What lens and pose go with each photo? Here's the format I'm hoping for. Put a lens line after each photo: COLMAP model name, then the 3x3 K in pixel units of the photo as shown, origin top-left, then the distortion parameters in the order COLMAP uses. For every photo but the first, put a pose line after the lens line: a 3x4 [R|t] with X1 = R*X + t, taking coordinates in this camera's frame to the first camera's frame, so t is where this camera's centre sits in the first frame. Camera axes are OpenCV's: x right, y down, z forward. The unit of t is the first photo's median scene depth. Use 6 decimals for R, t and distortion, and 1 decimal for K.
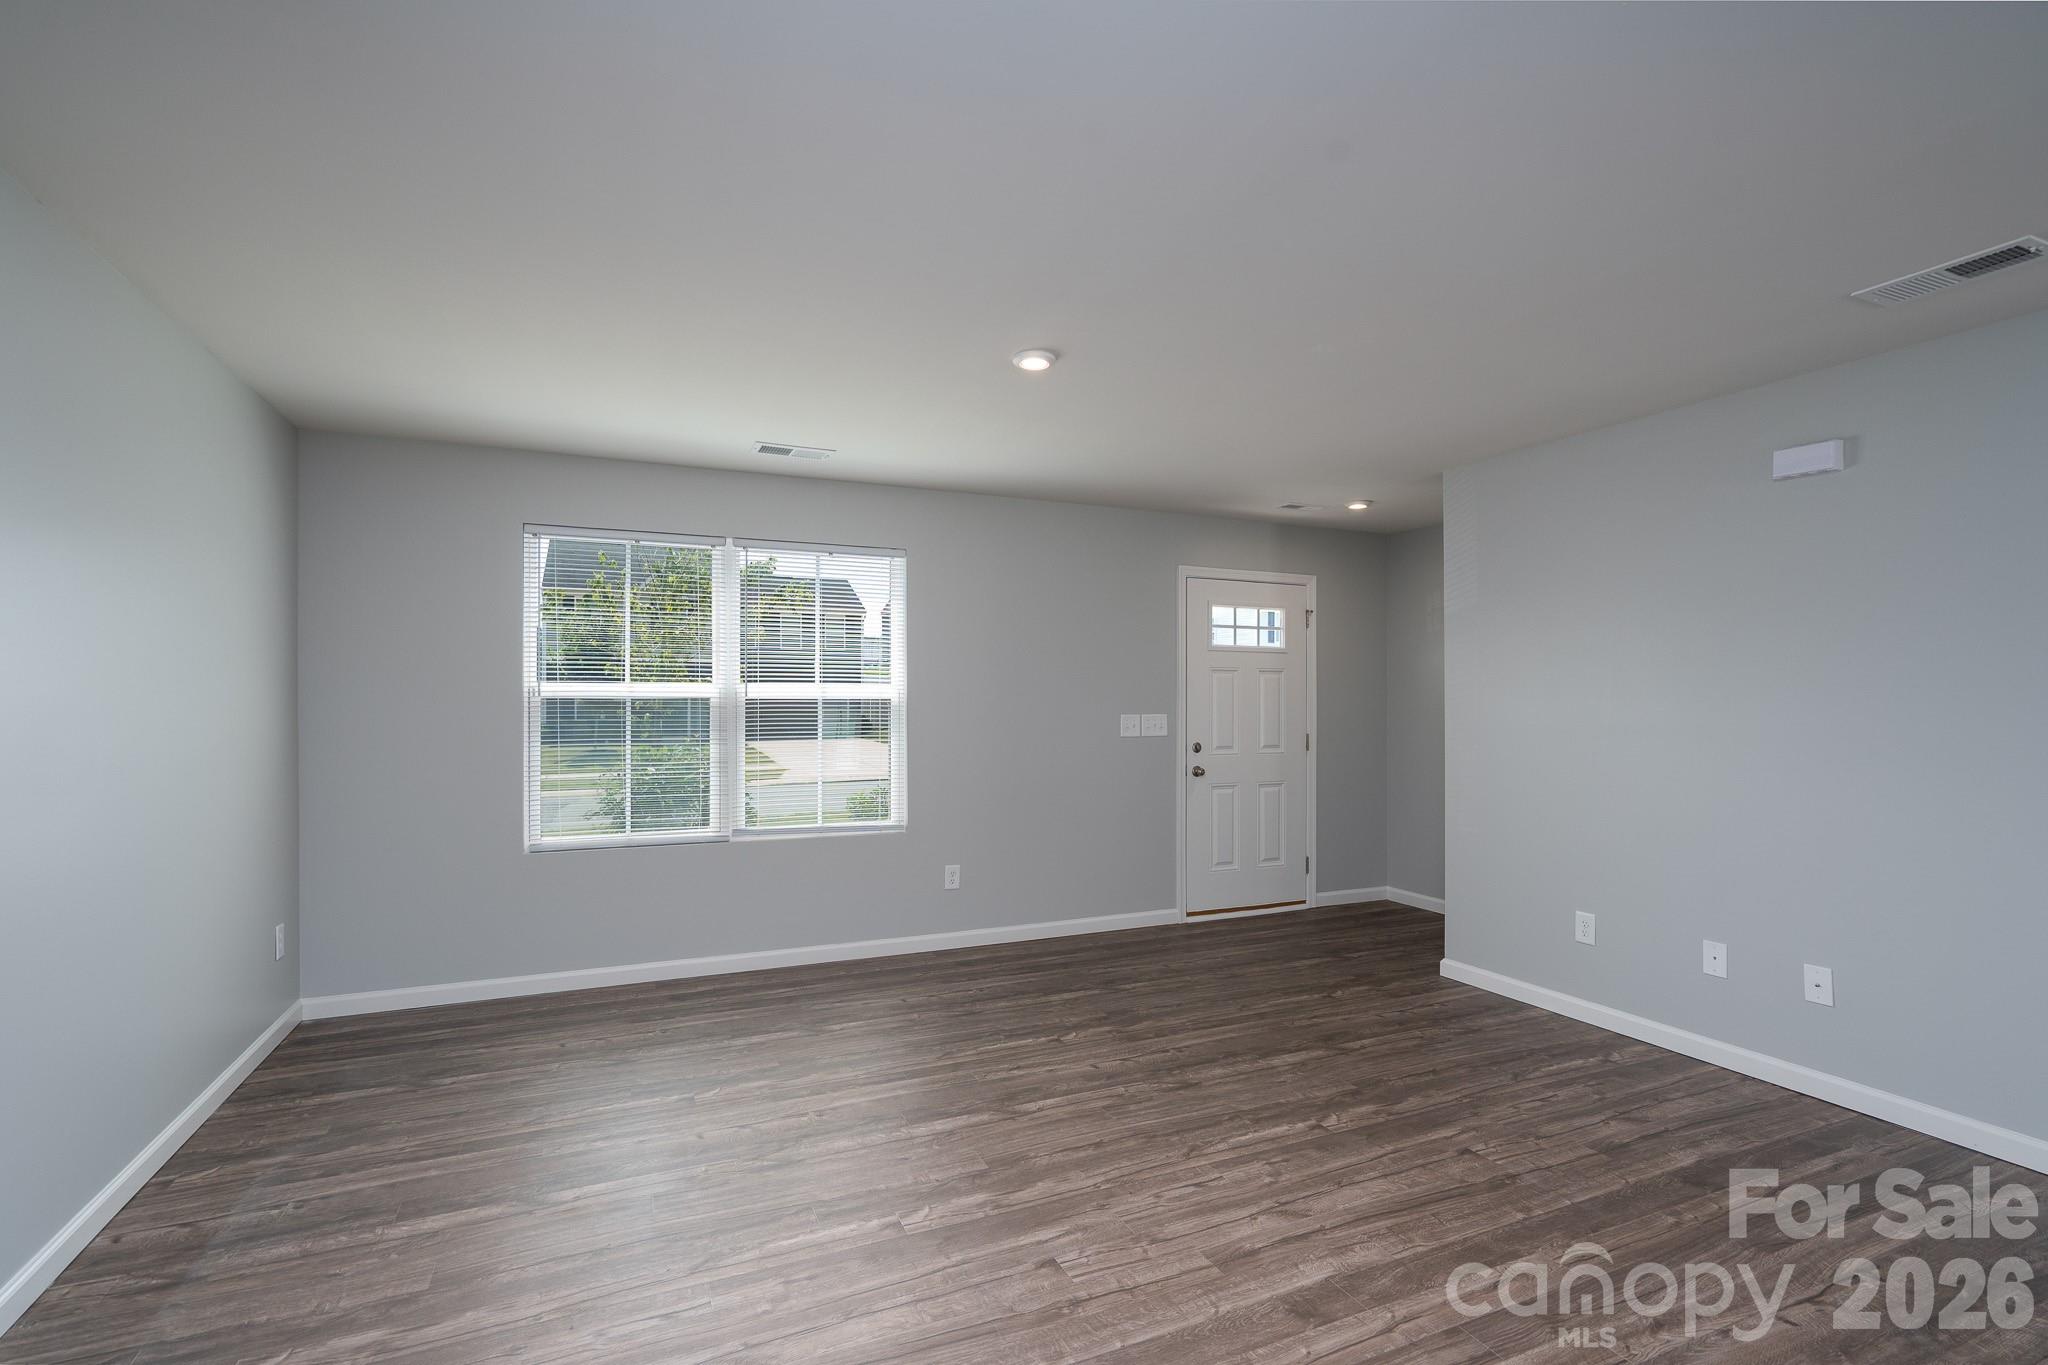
lens RADIAL K [[937.2, 0, 1023.1], [0, 937.2, 695.1], [0, 0, 1]] dist [0.002145, 0.000553]
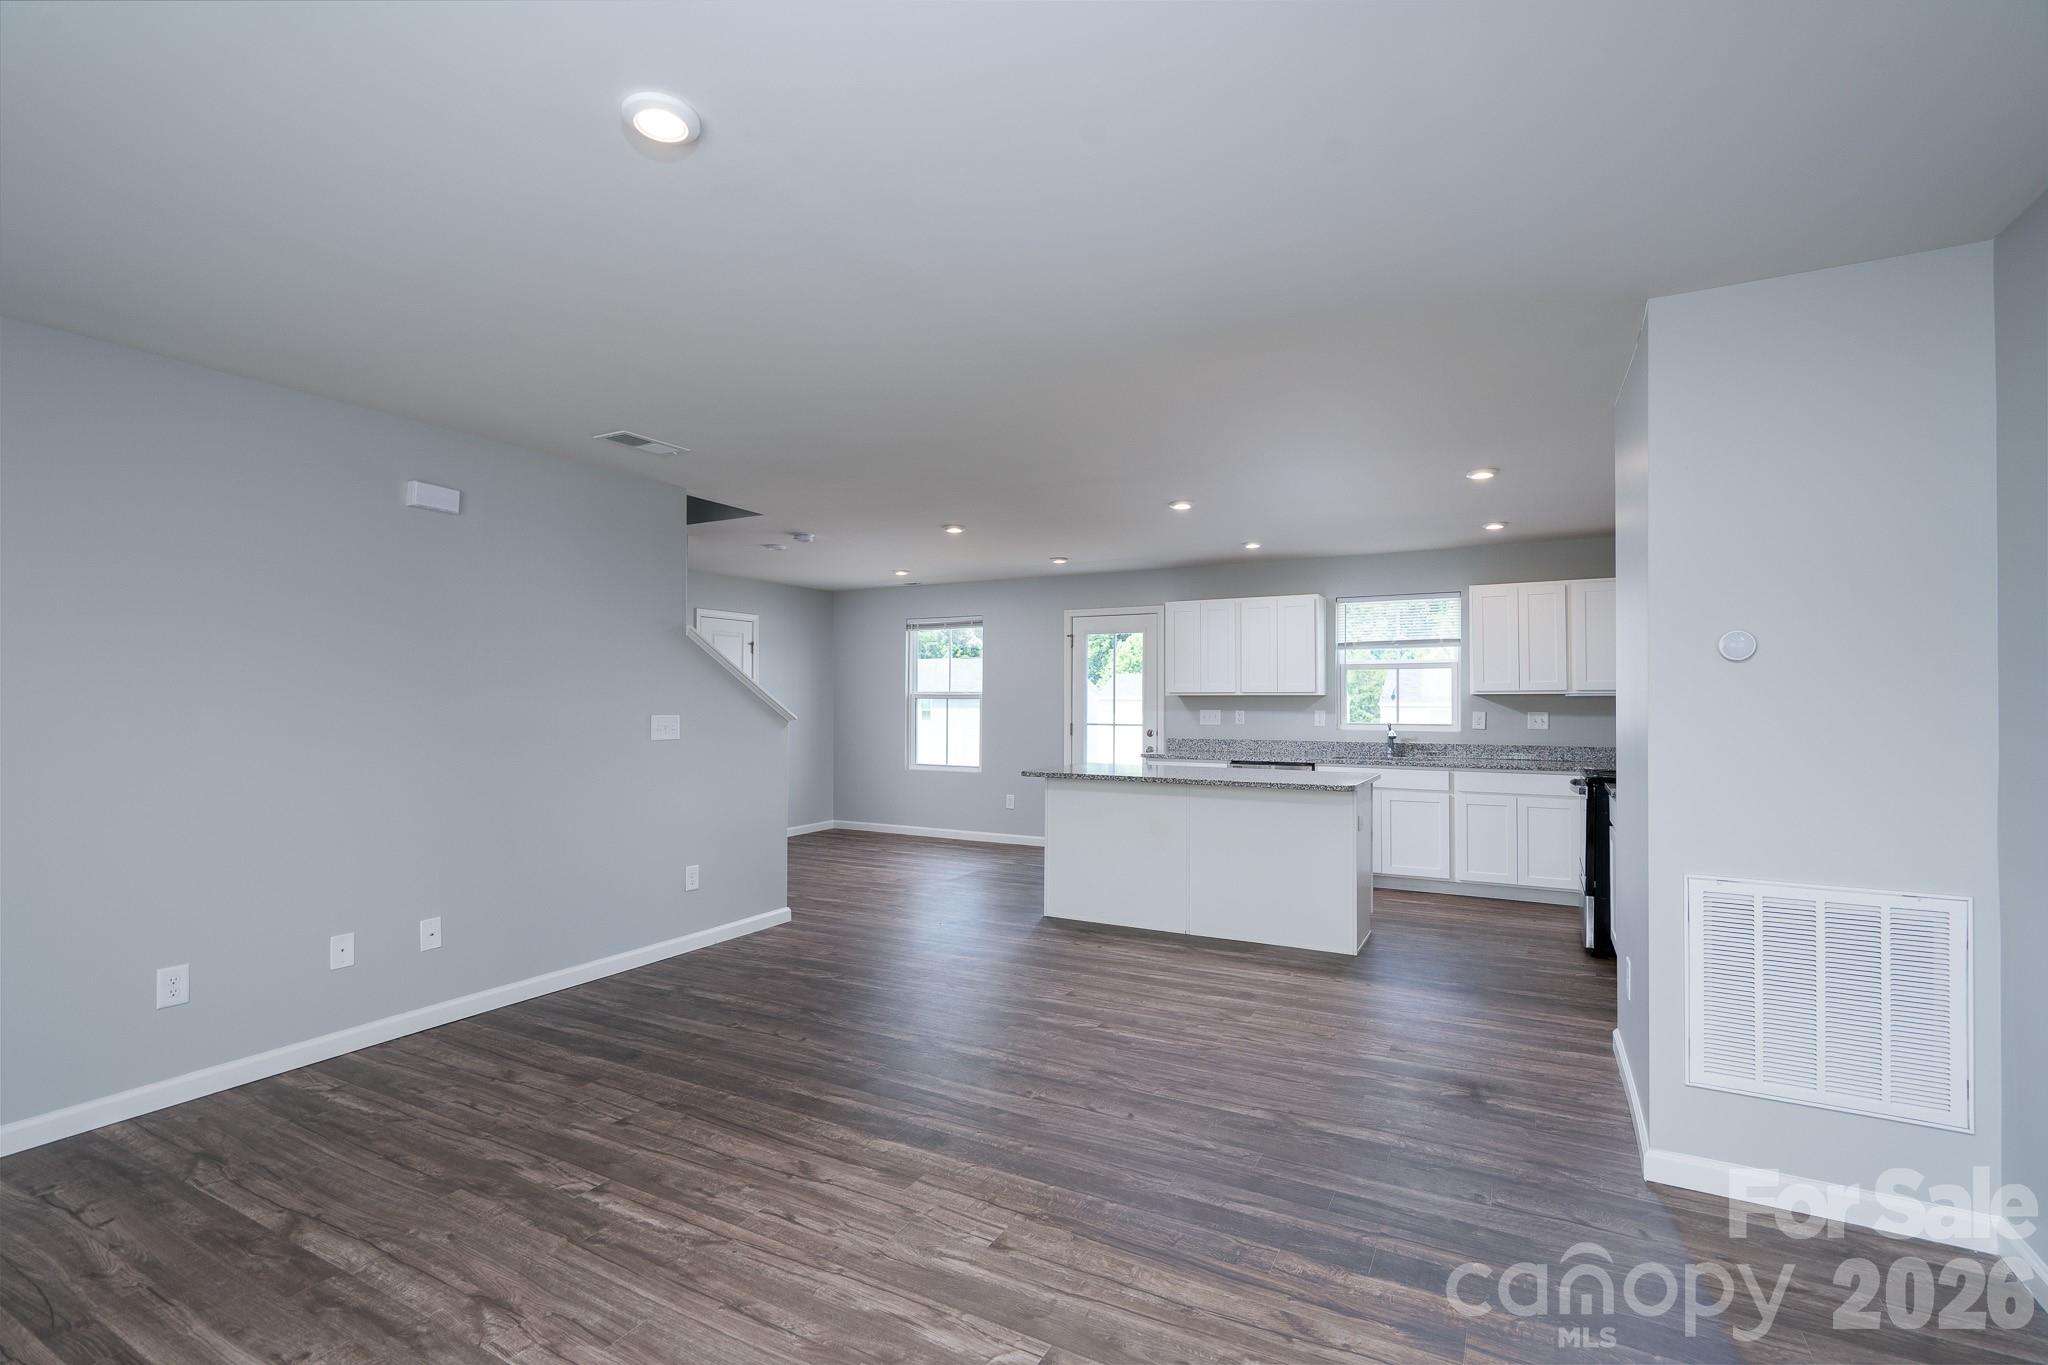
lens RADIAL K [[937.2, 0, 1011.5], [0, 937.2, 687.7], [0, 0, 1]] dist [0.002145, 0.000553]
pose [[-0.598647, 0.009395, 0.800957, -0.504244], [-0.005848, 0.999853, -0.016099, 0.006823], [-0.800991, -0.014322, -0.598505, 1.004432]]
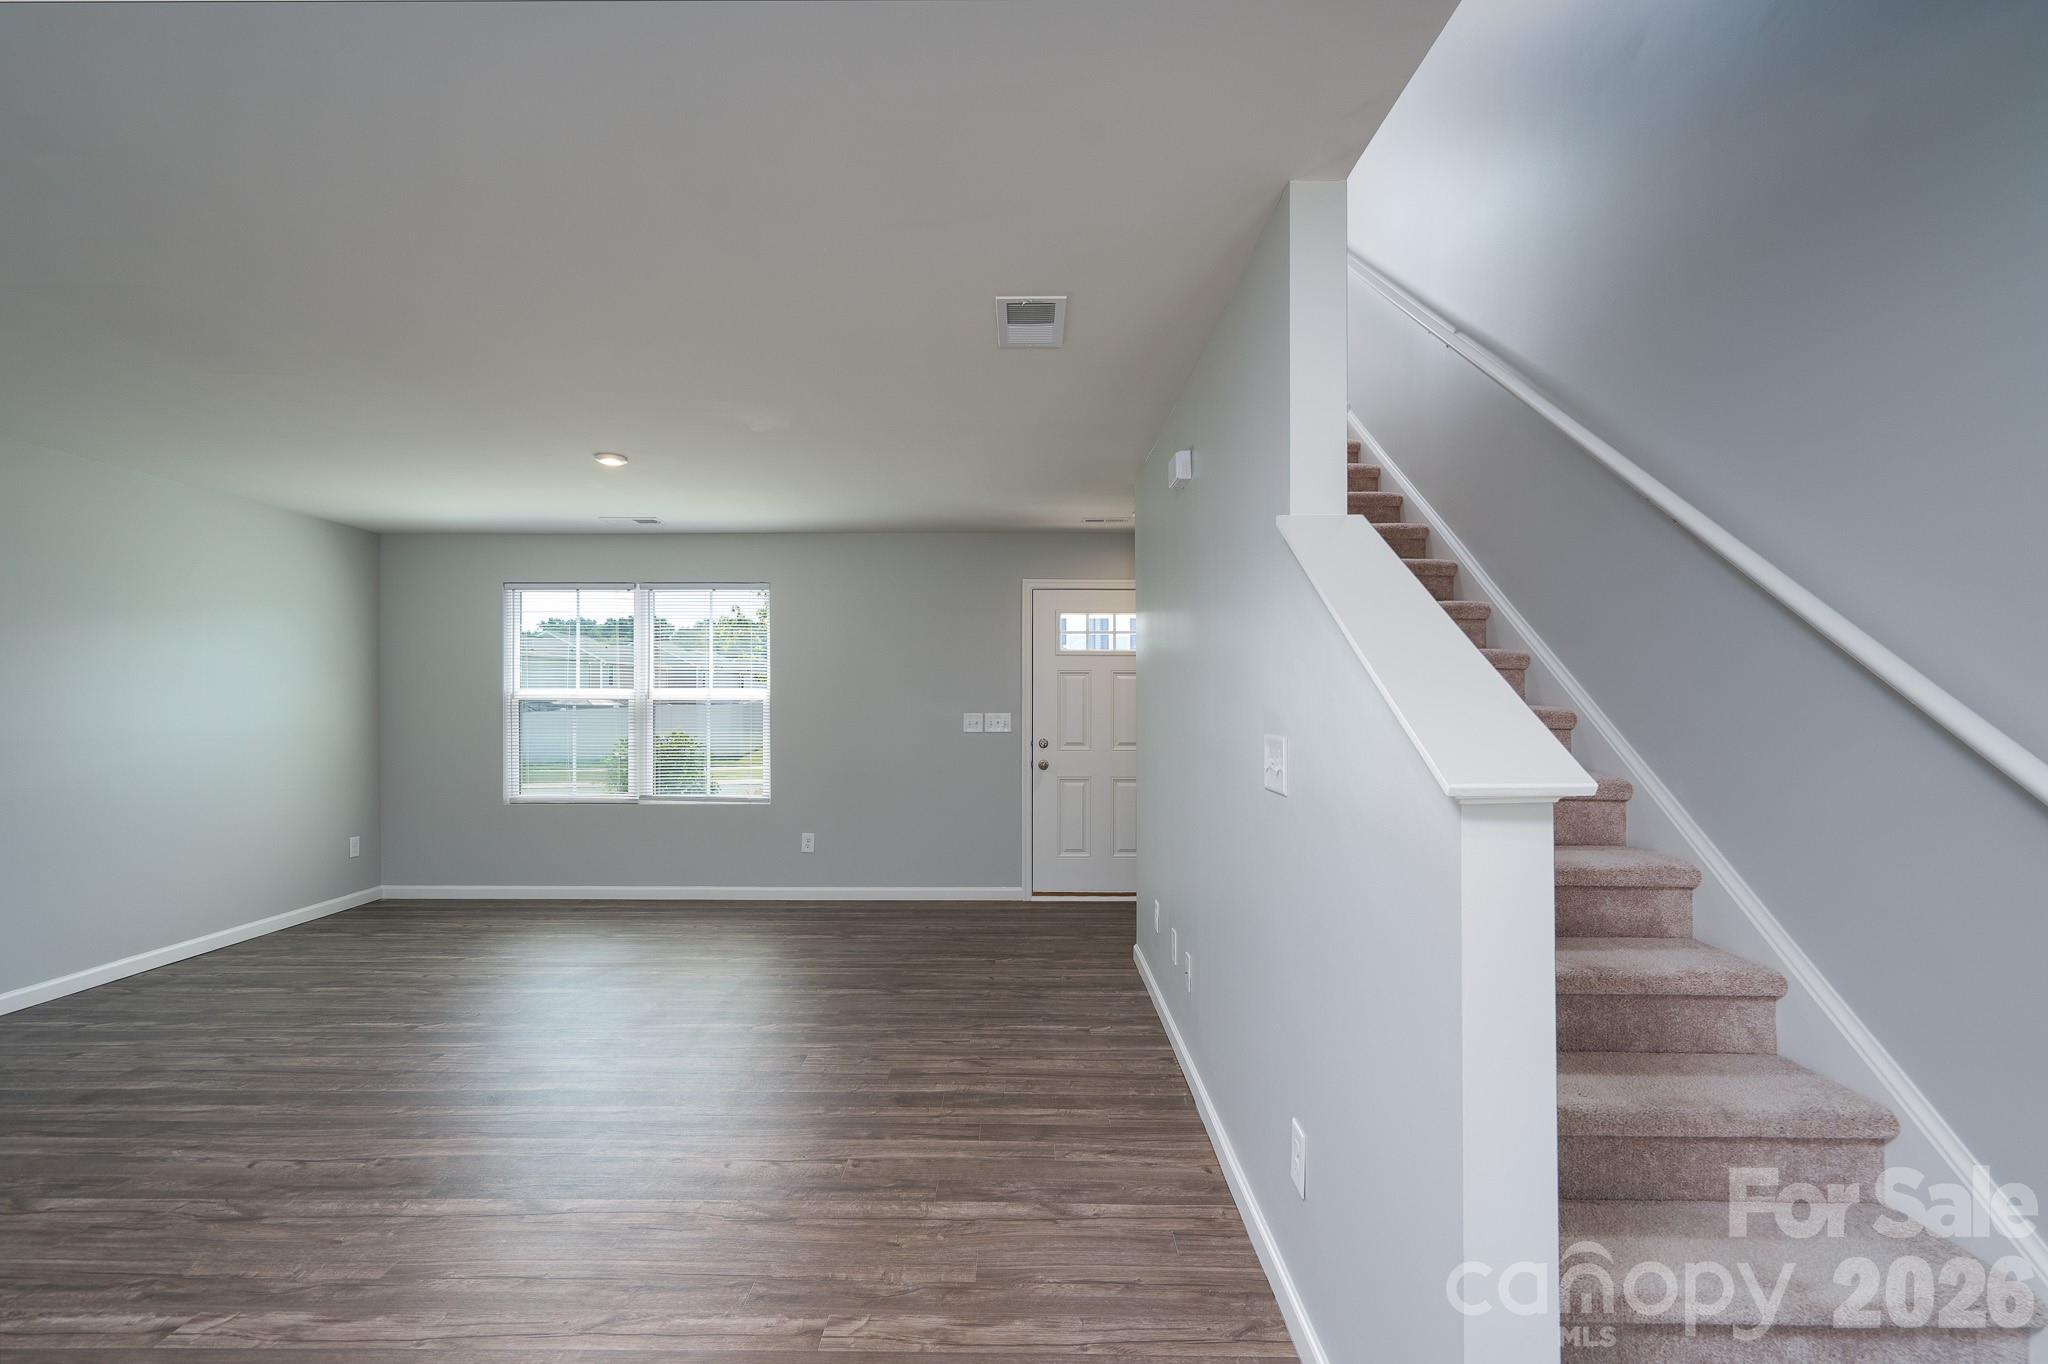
lens RADIAL K [[937.2, 0, 1022.5], [0, 937.2, 693.9], [0, 0, 1]] dist [0.002145, 0.000553]
pose [[0.910831, -0.004435, -0.412757, 0.989655], [0.003697, 0.999990, -0.002588, 0.000801], [0.412764, 0.000832, 0.910838, -0.023902]]
